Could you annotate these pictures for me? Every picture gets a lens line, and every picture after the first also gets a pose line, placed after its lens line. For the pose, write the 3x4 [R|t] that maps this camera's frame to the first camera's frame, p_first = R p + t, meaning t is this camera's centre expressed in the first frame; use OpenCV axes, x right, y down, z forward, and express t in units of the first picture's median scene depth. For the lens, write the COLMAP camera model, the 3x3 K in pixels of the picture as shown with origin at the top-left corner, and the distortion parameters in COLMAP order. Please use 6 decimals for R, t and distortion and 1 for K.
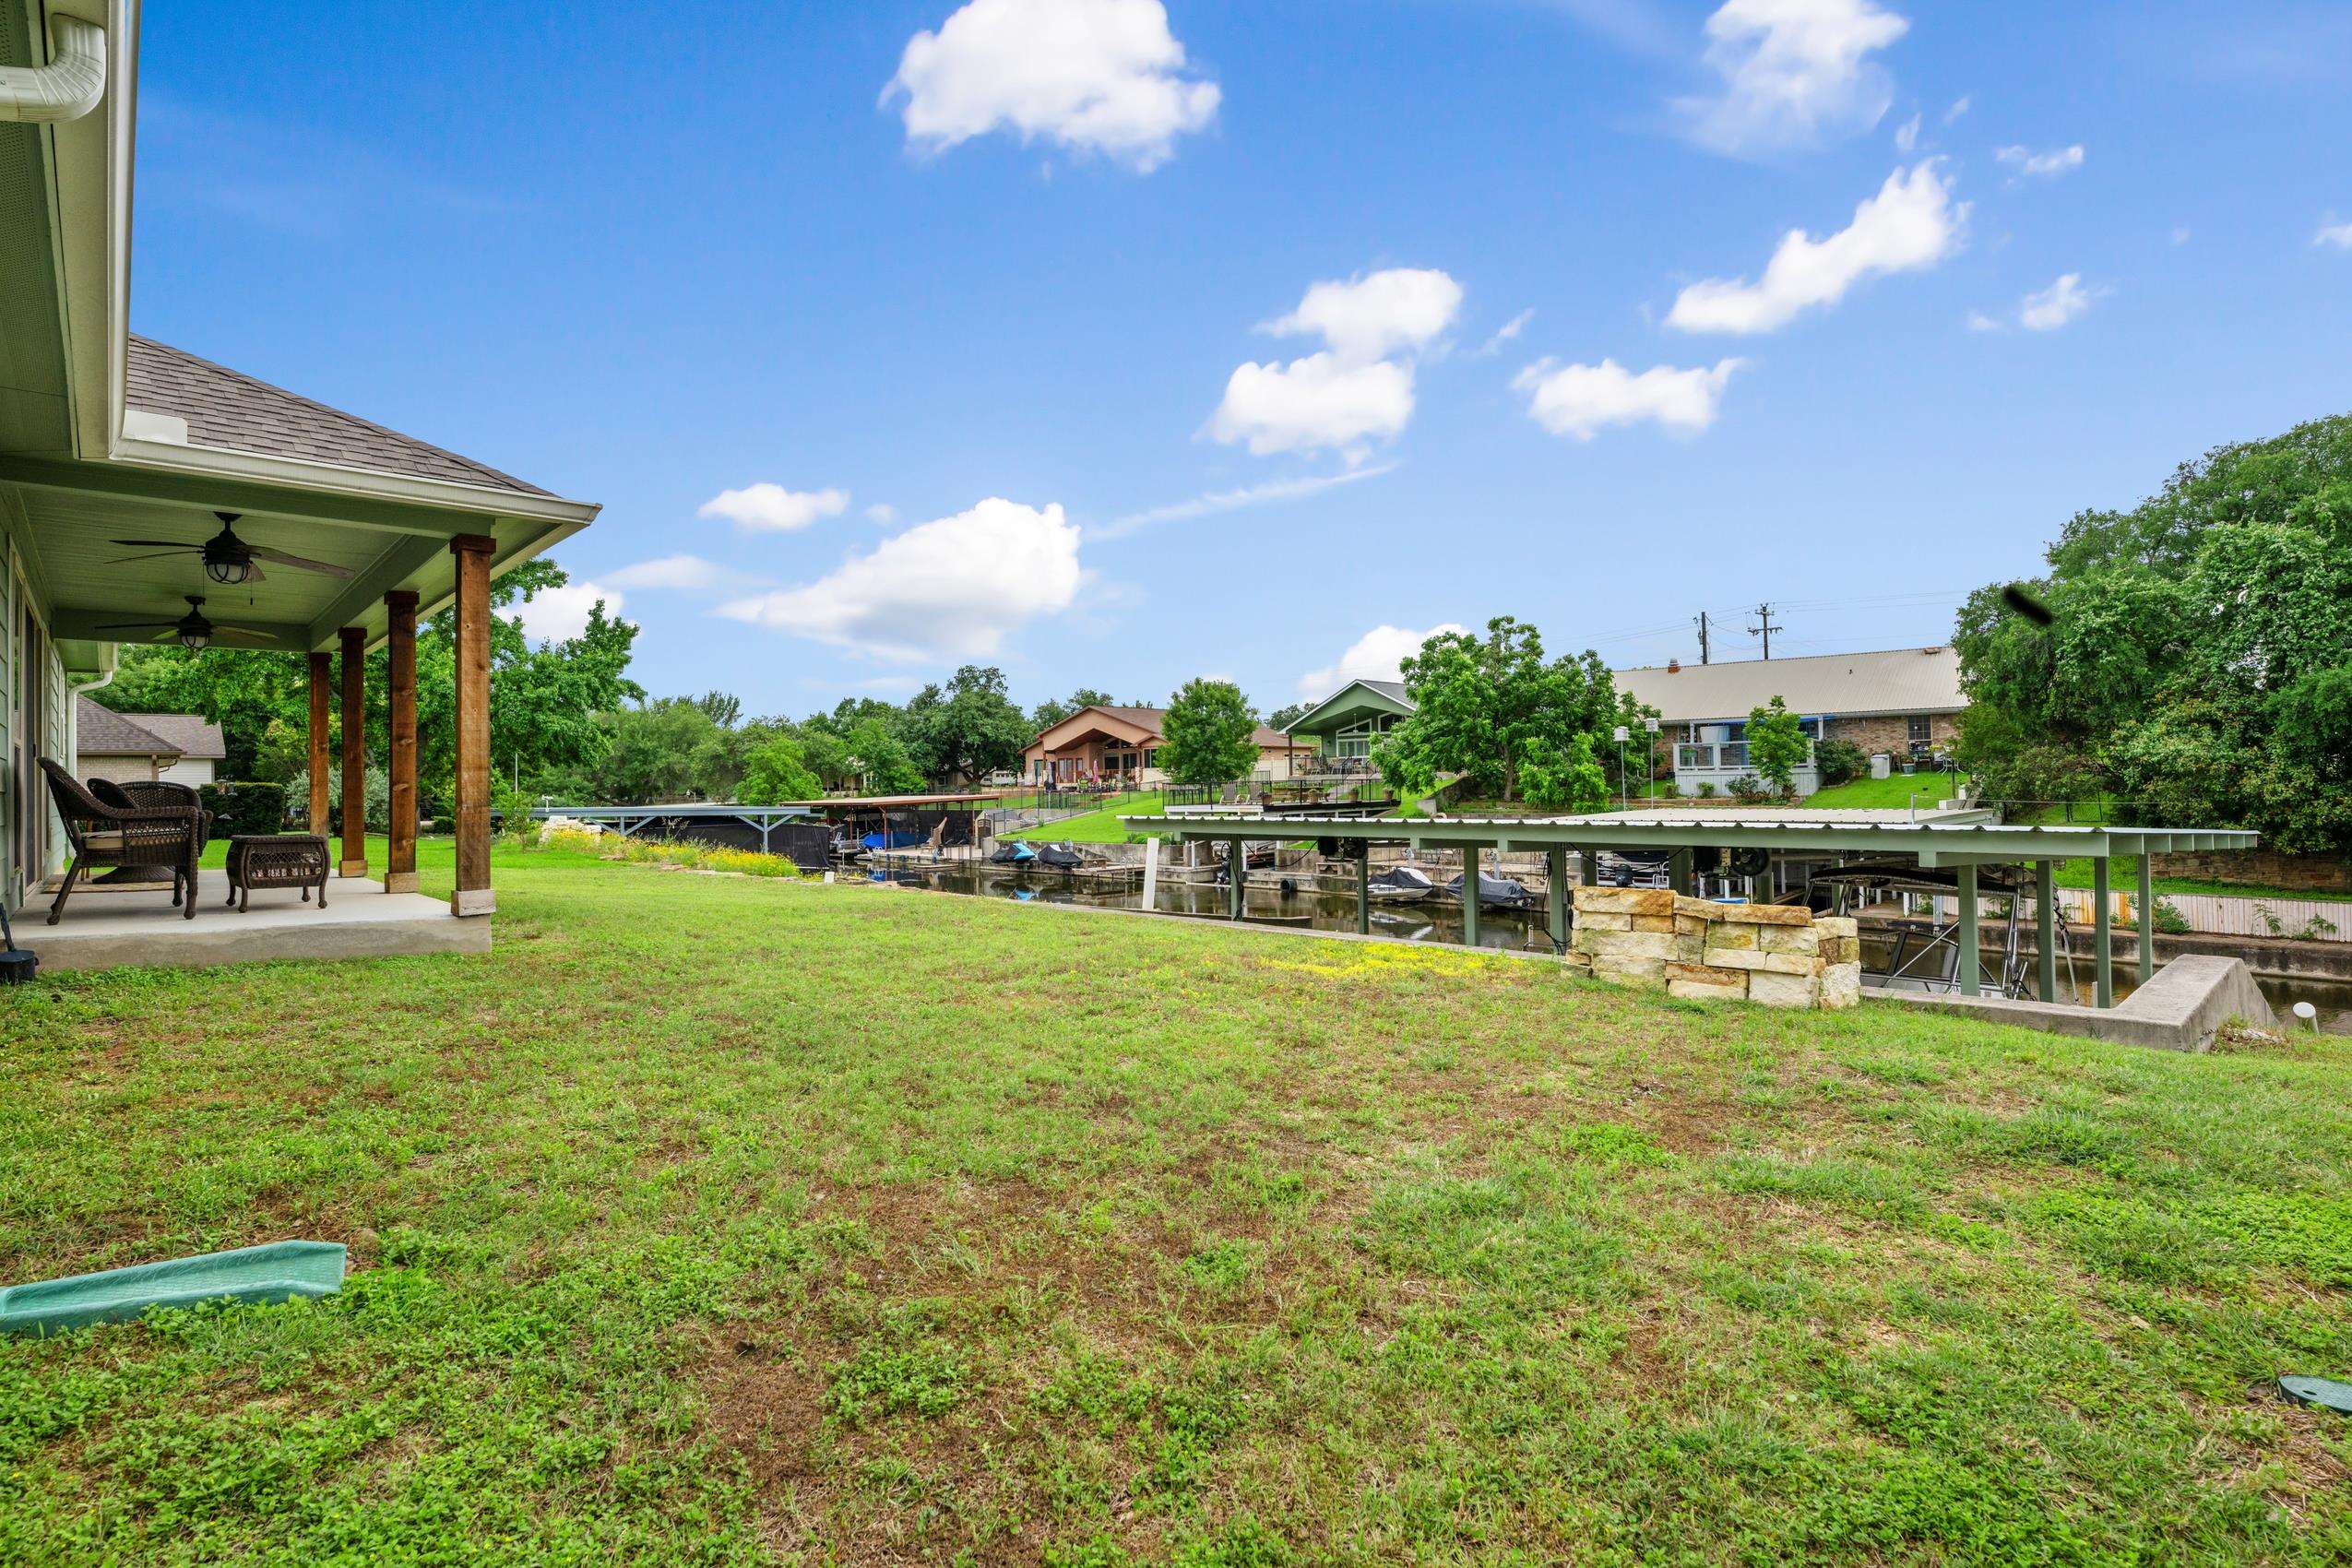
lens RADIAL K [[1158.8, 0, 1177.0], [0, 1158.8, 759.1], [0, 0, 1]] dist [-0.000228, -0.000428]
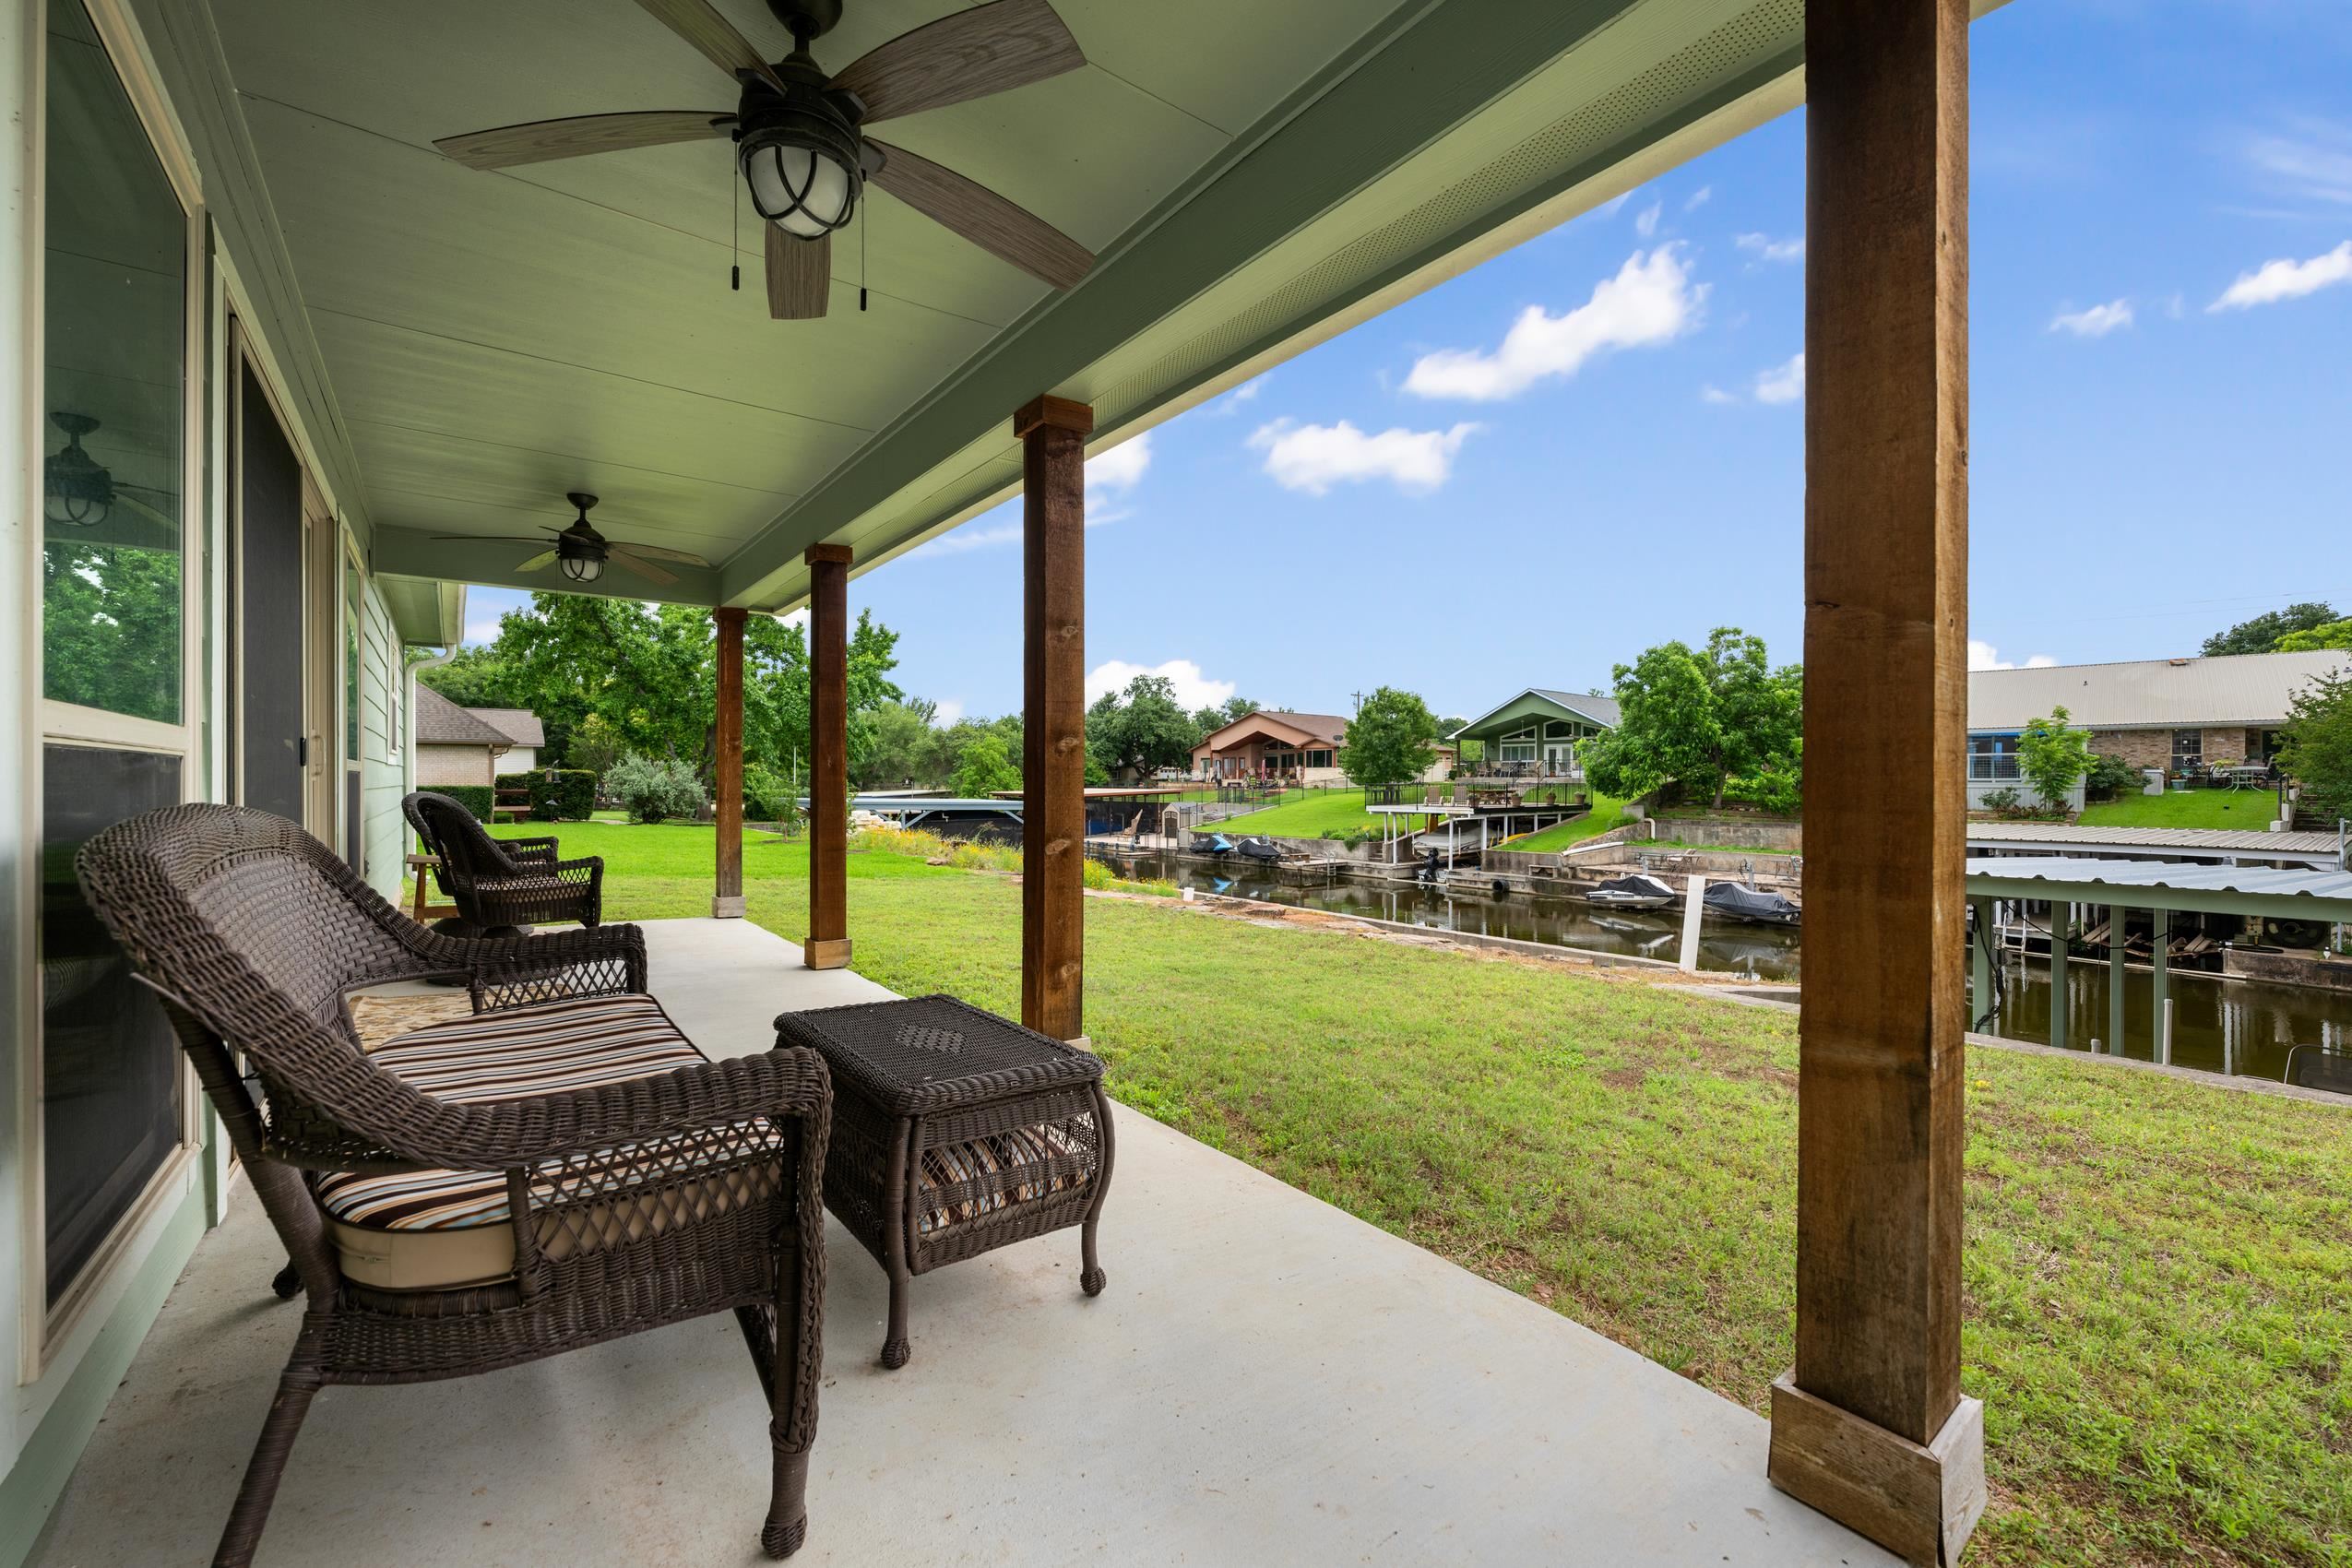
lens RADIAL K [[971.7, 0, 1176.0], [0, 971.7, 784.0], [0, 0, 1]] dist [-0.001134, 0.000267]
pose [[0.994258, 0.018997, -0.105307, -0.076687], [-0.016079, 0.999465, 0.028484, -0.001472], [0.105792, -0.026627, 0.994032, 0.083358]]
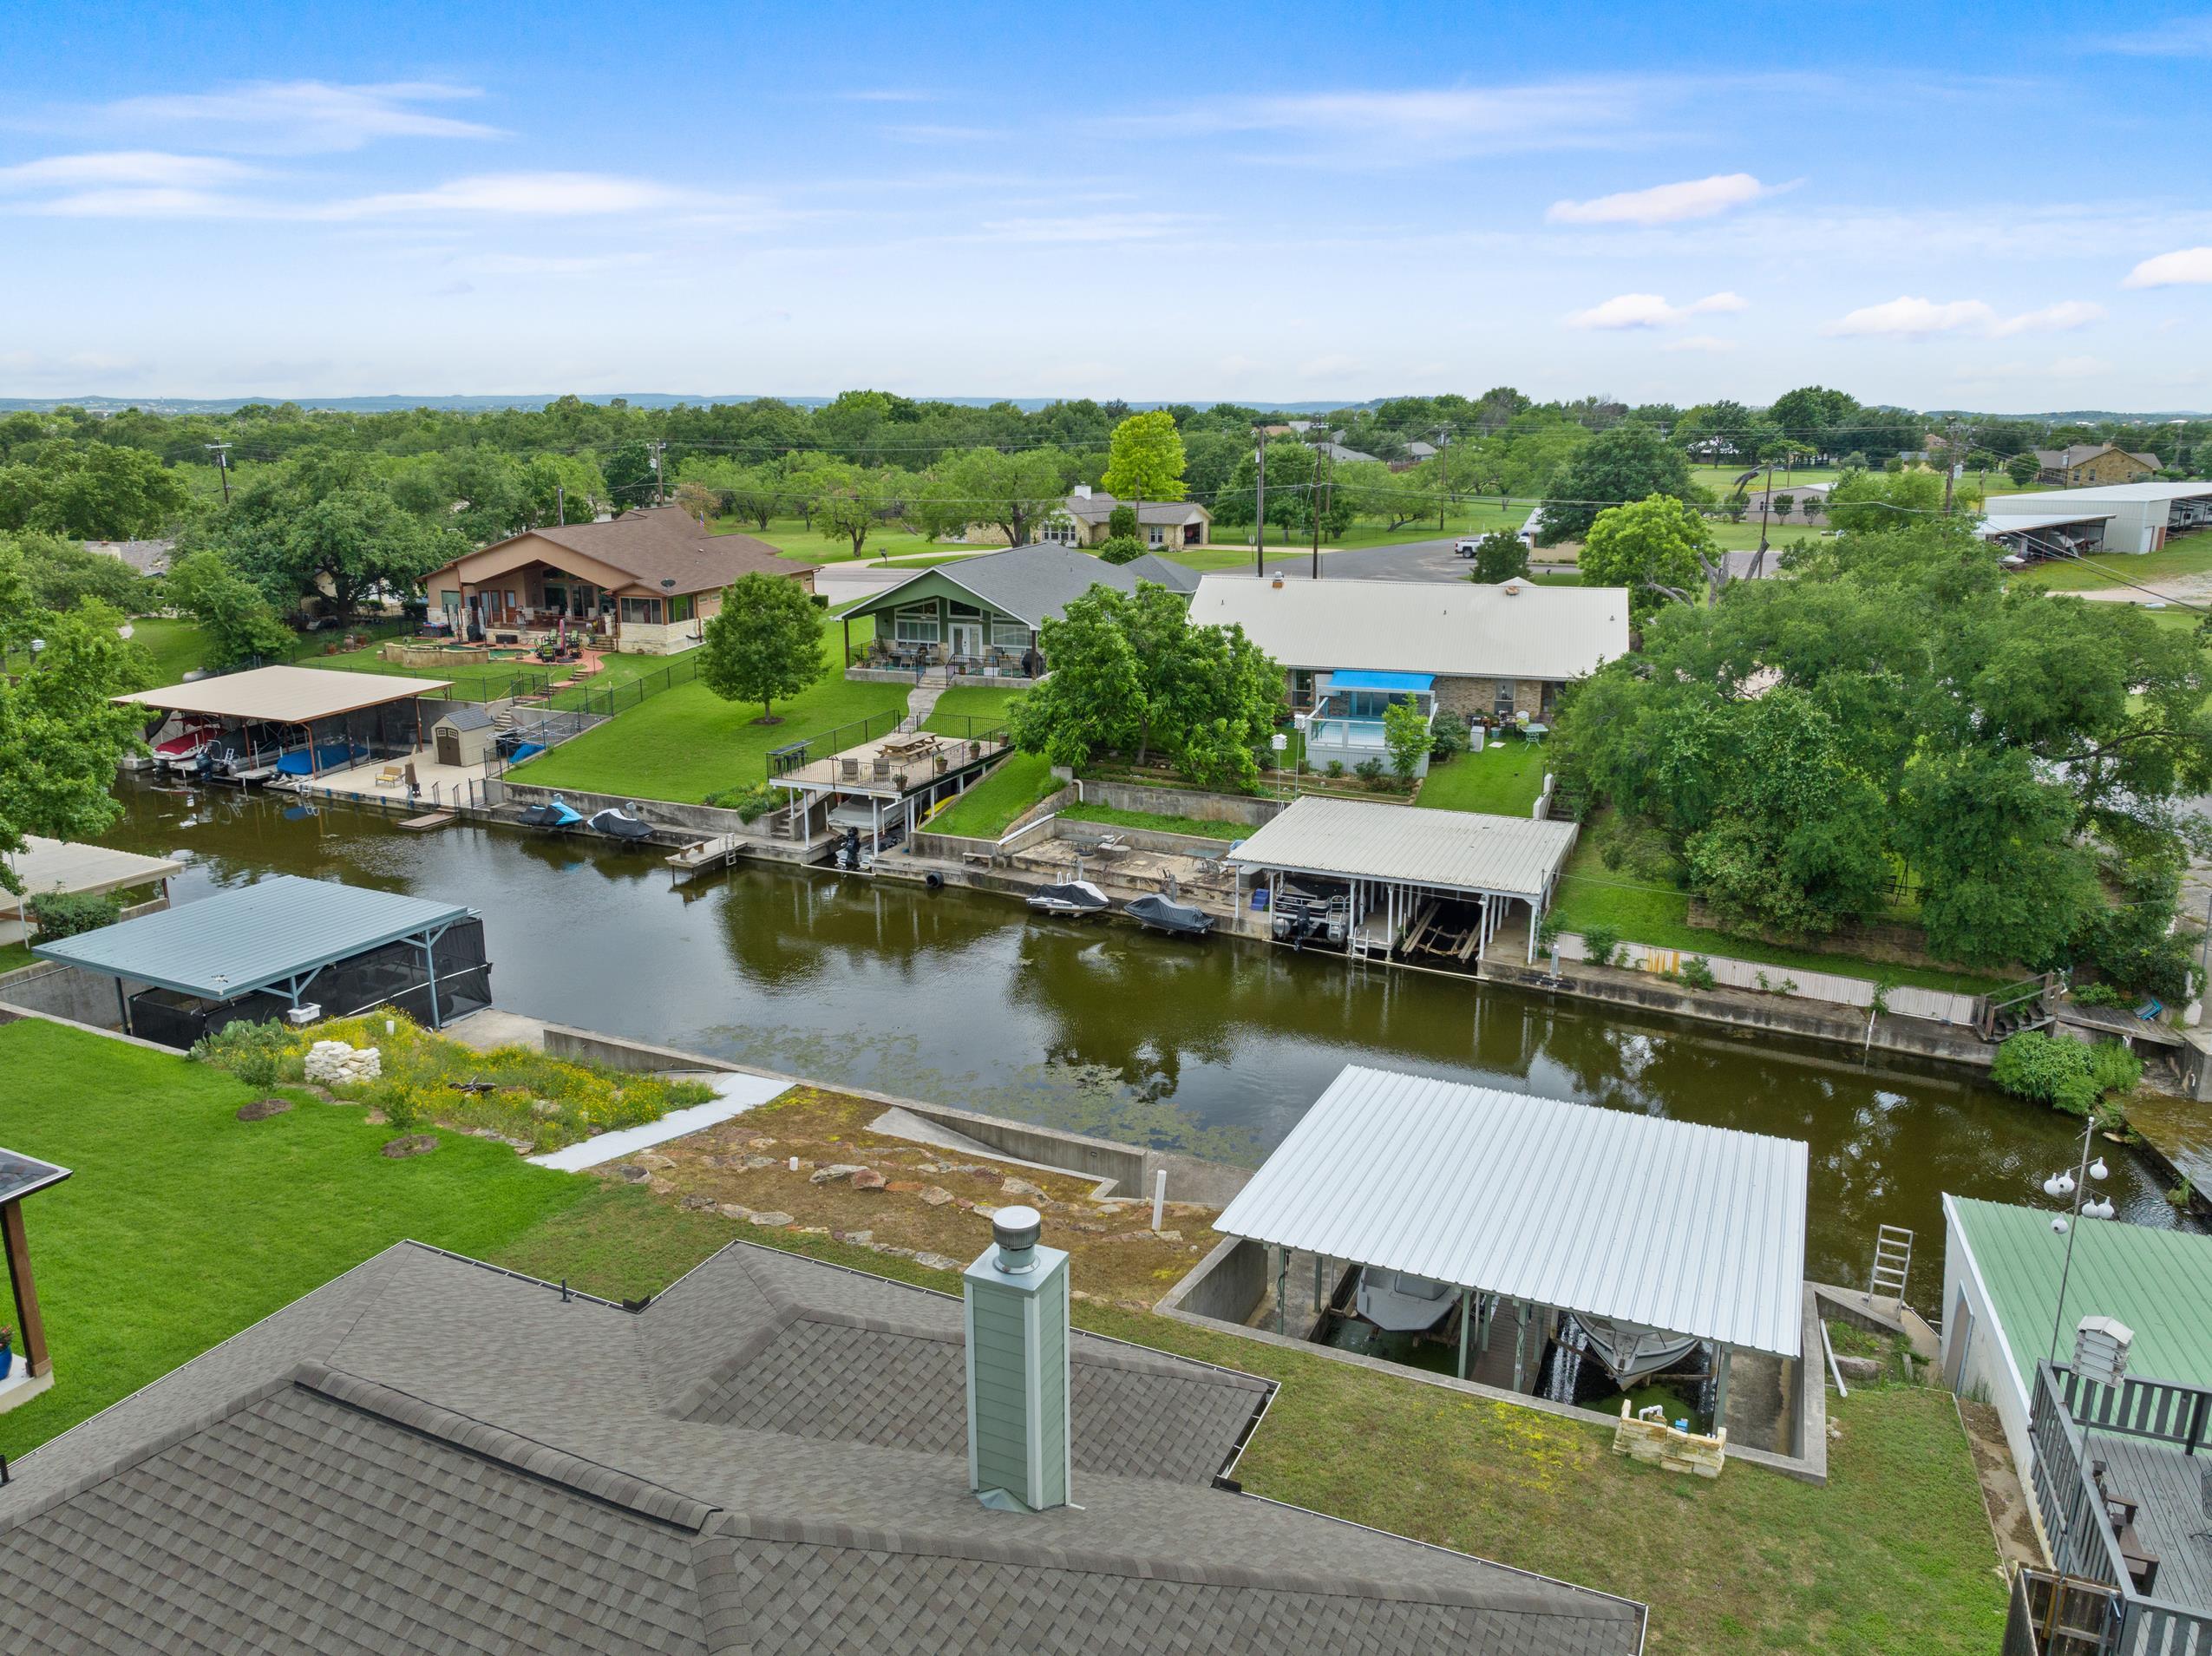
lens RADIAL K [[1530.7, 0, 1106.0], [0, 1530.7, 828.0], [0, 0, 1]] dist [-0.030659, -0.001097]
pose [[0.922620, -0.078072, 0.377727, -0.180353], [-0.026261, 0.964314, 0.263456, -0.195756], [-0.384816, -0.252989, 0.887645, -0.107056]]
